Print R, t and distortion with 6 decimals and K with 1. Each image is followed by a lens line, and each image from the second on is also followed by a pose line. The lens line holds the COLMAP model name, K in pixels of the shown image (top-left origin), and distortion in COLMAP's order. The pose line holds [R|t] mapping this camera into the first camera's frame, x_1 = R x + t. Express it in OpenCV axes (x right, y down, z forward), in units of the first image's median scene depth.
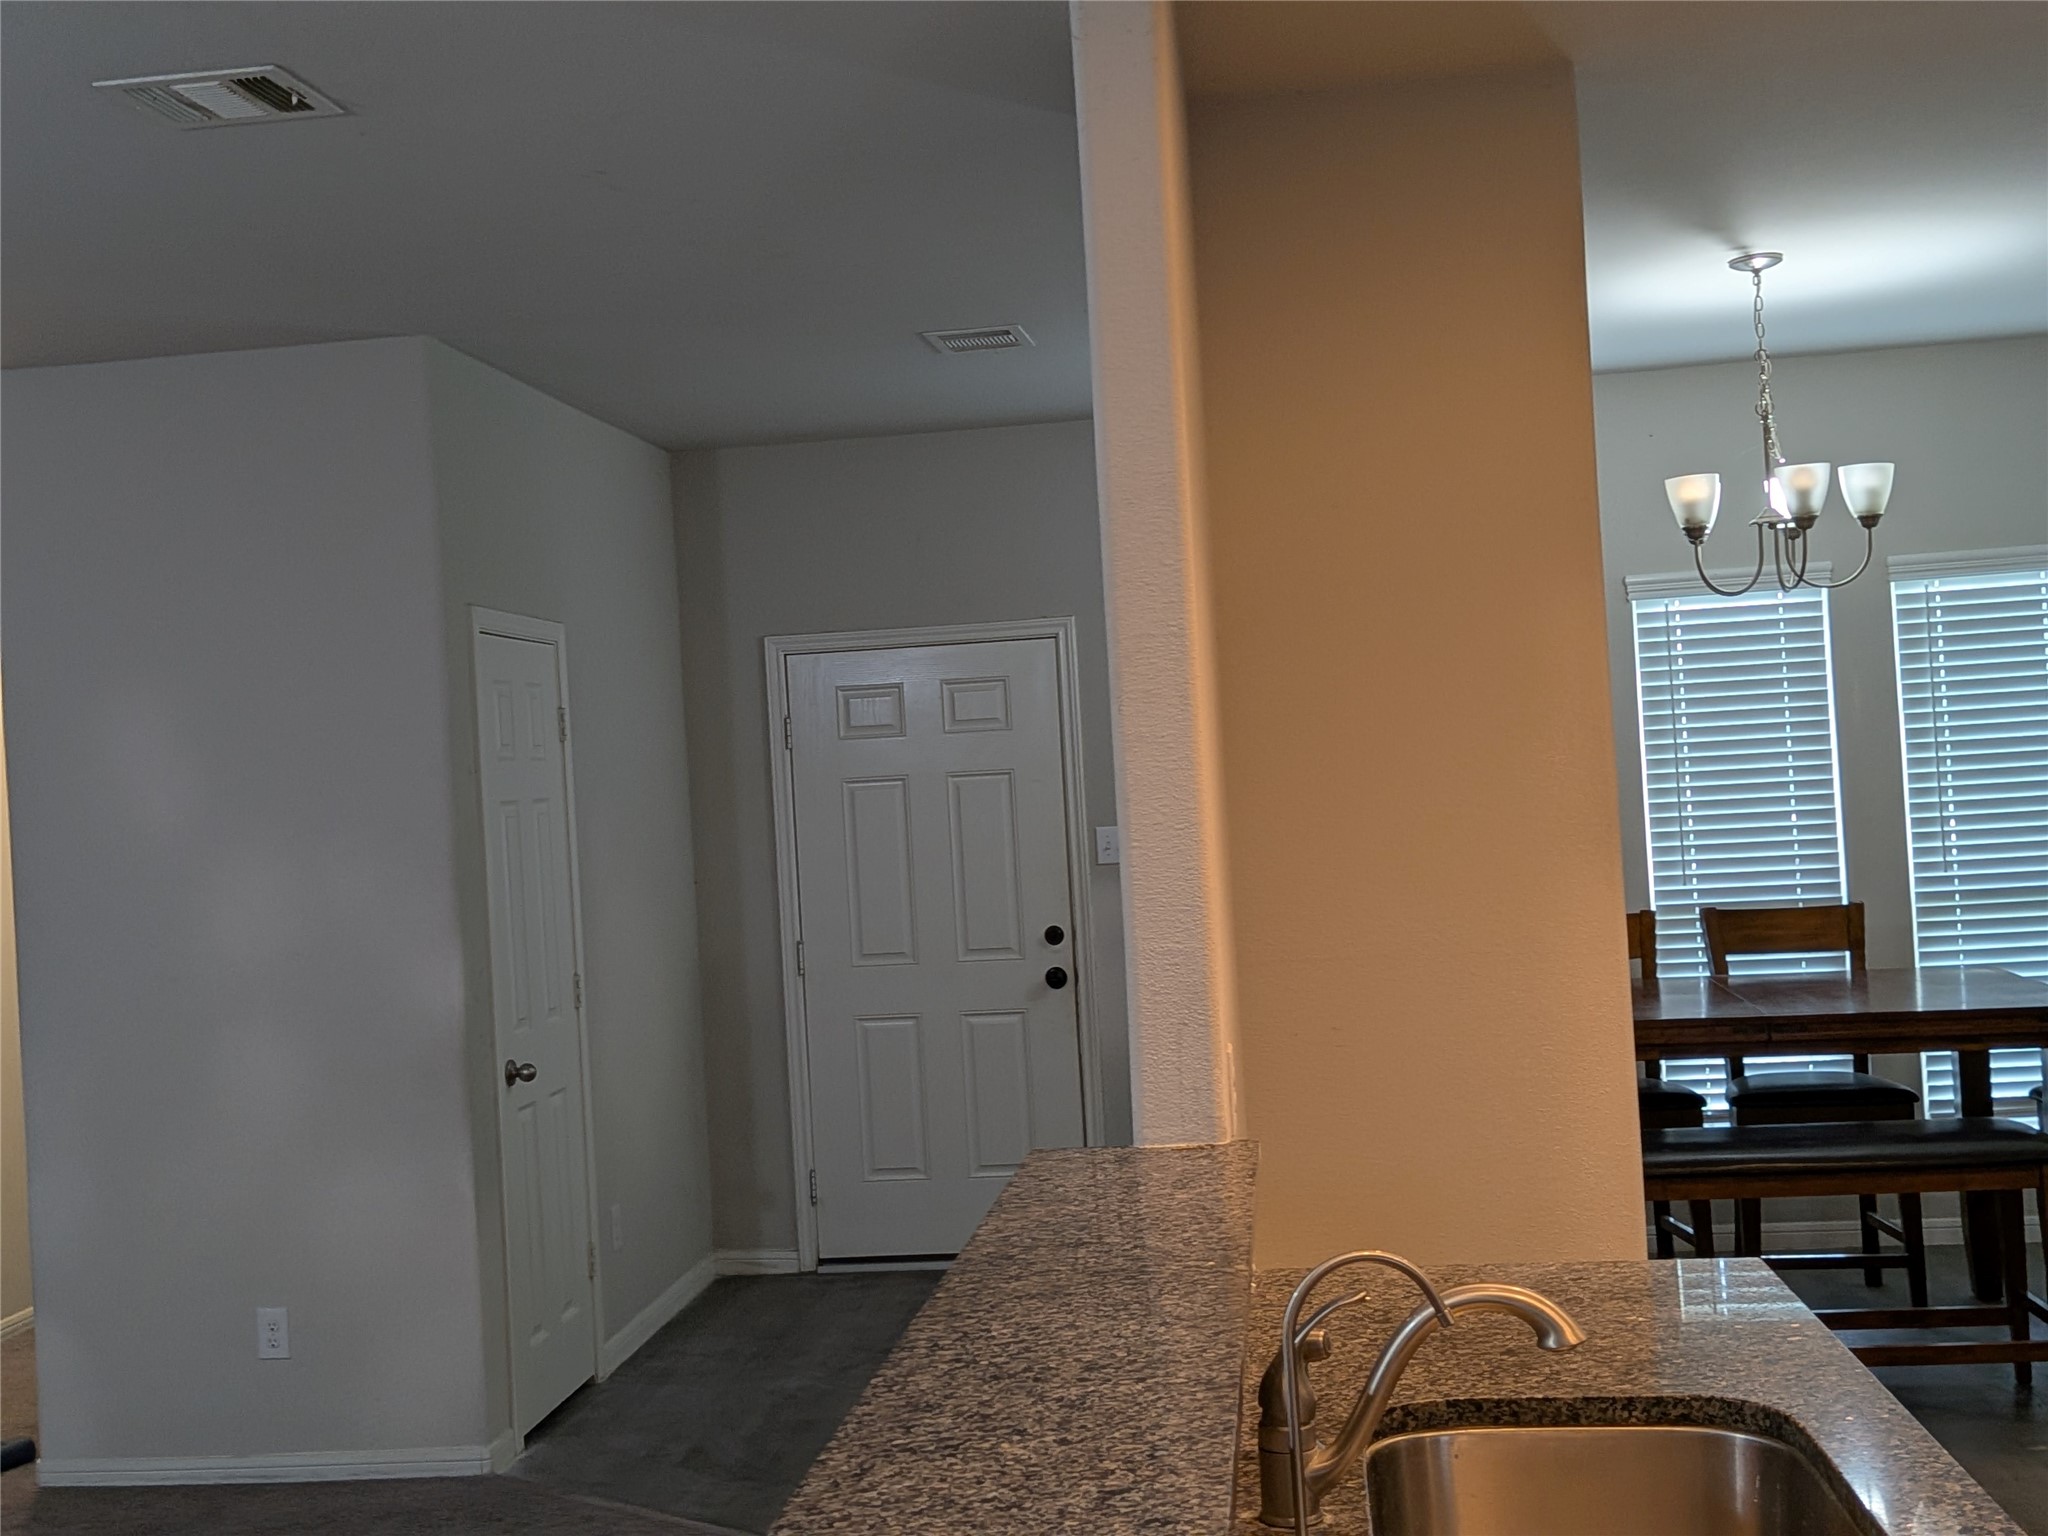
lens RADIAL K [[2151.1, 0, 962.4], [0, 2151.1, 710.2], [0, 0, 1]] dist [0.026515, 0.000000]
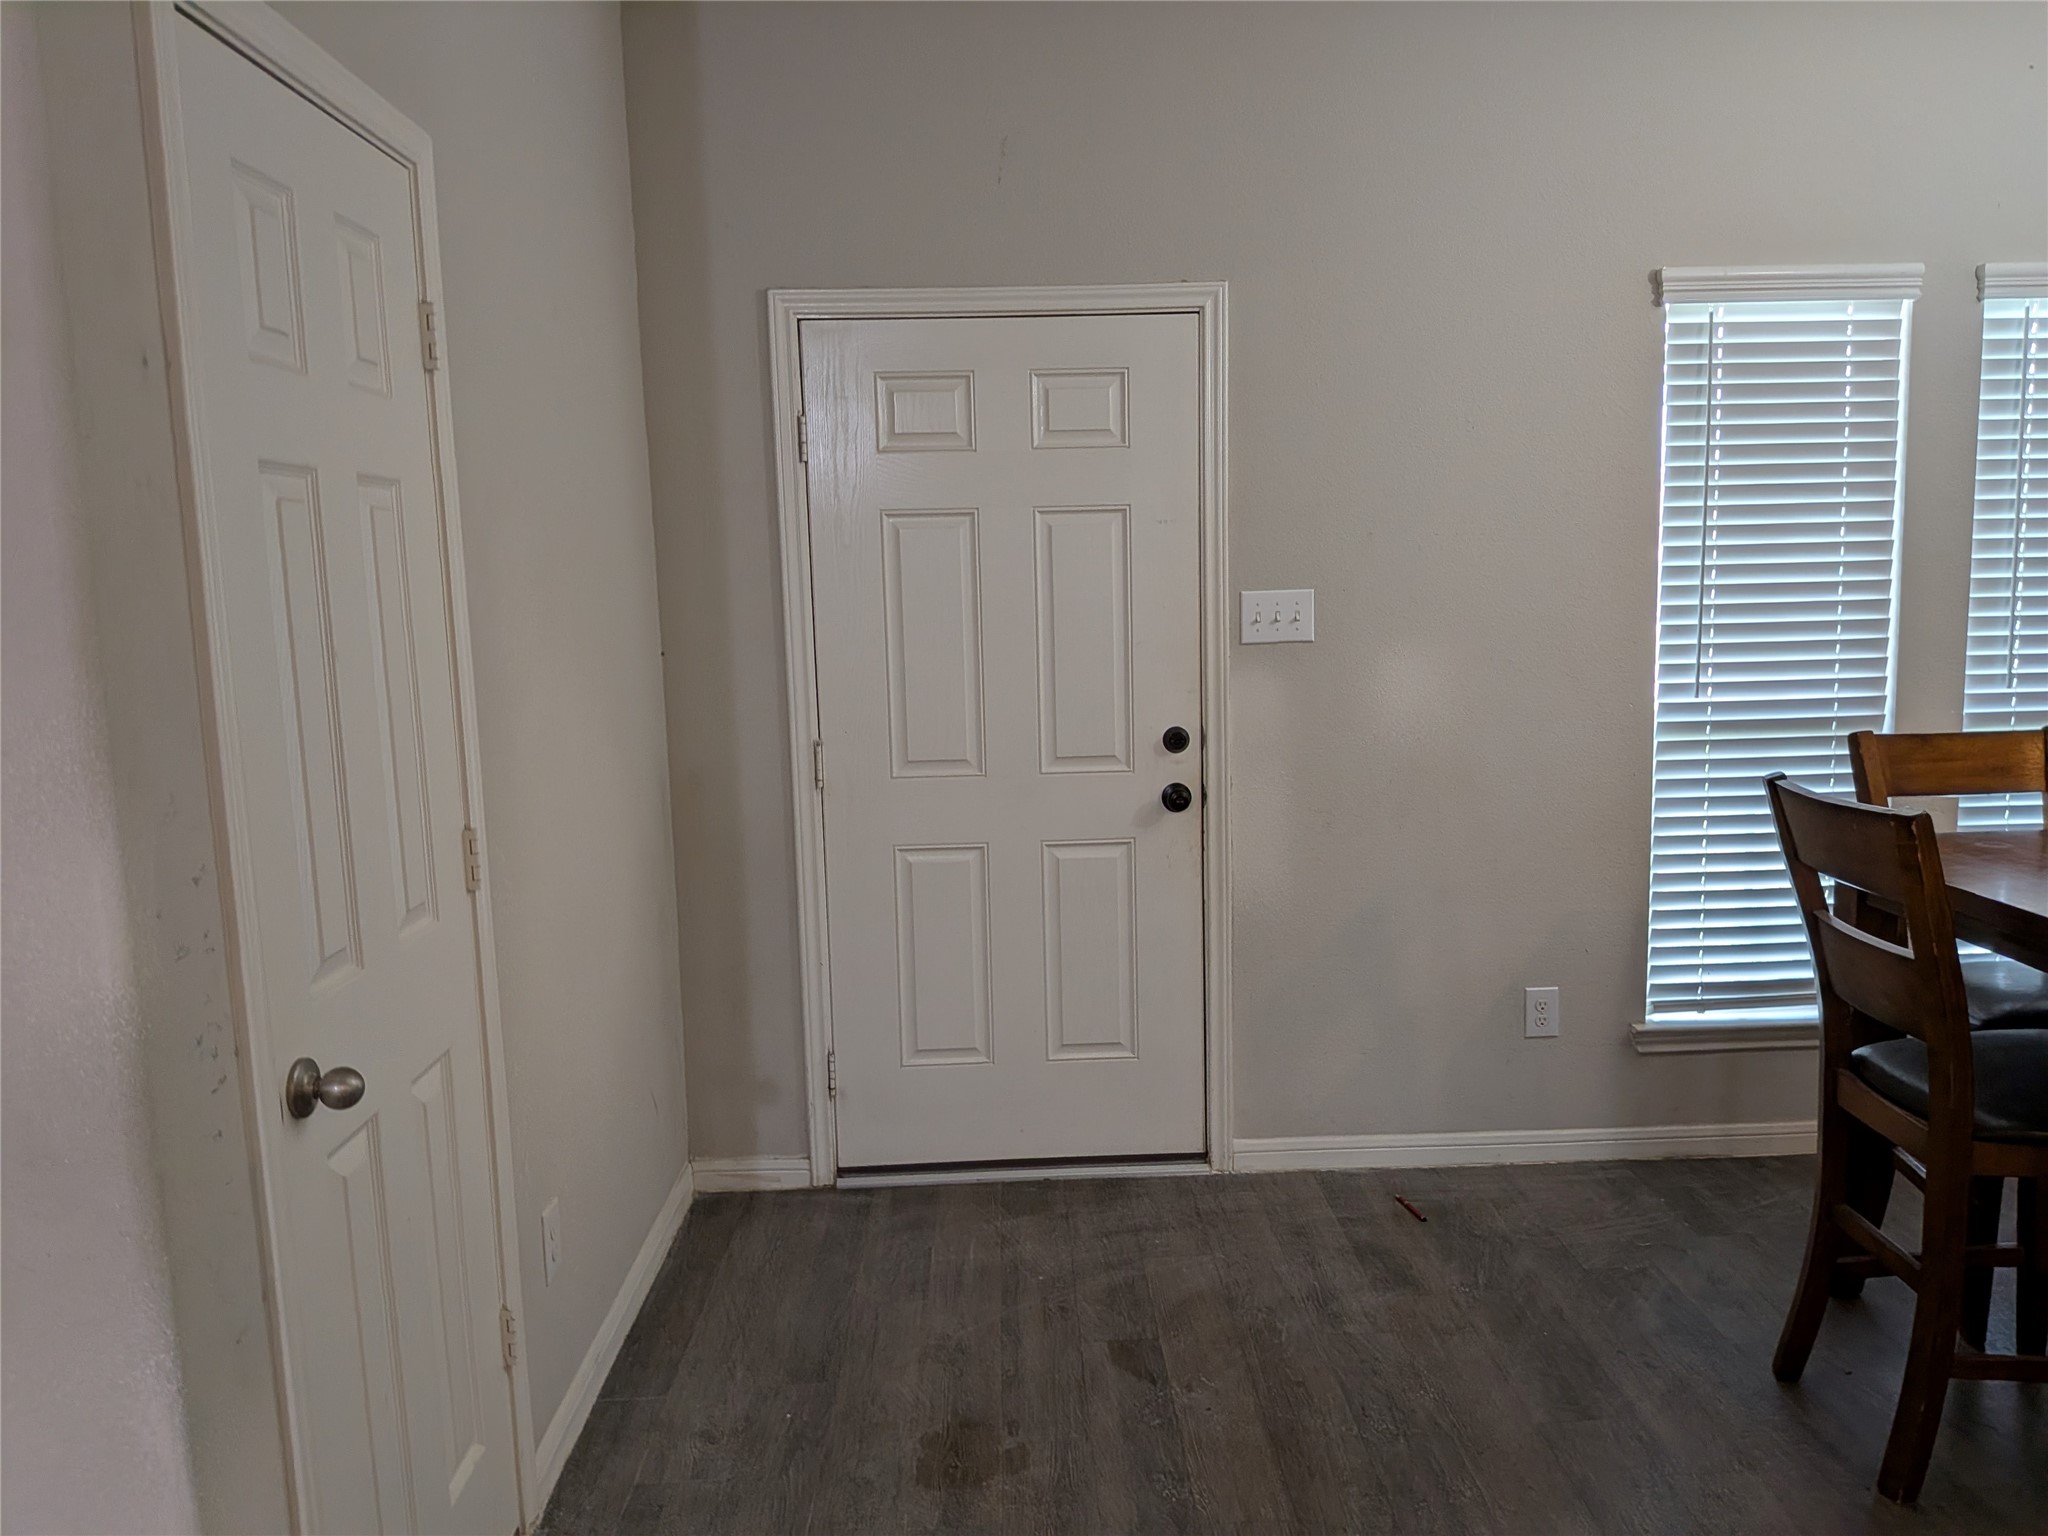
lens RADIAL K [[1483.0, 0, 1022.9], [0, 1483.0, 769.9], [0, 0, 1]] dist [0.069338, -0.098360]
pose [[0.988167, 0.012882, 0.152841, -0.084442], [-0.037058, 0.986997, 0.156407, 0.038497], [-0.148839, -0.160220, 0.975795, 0.519285]]
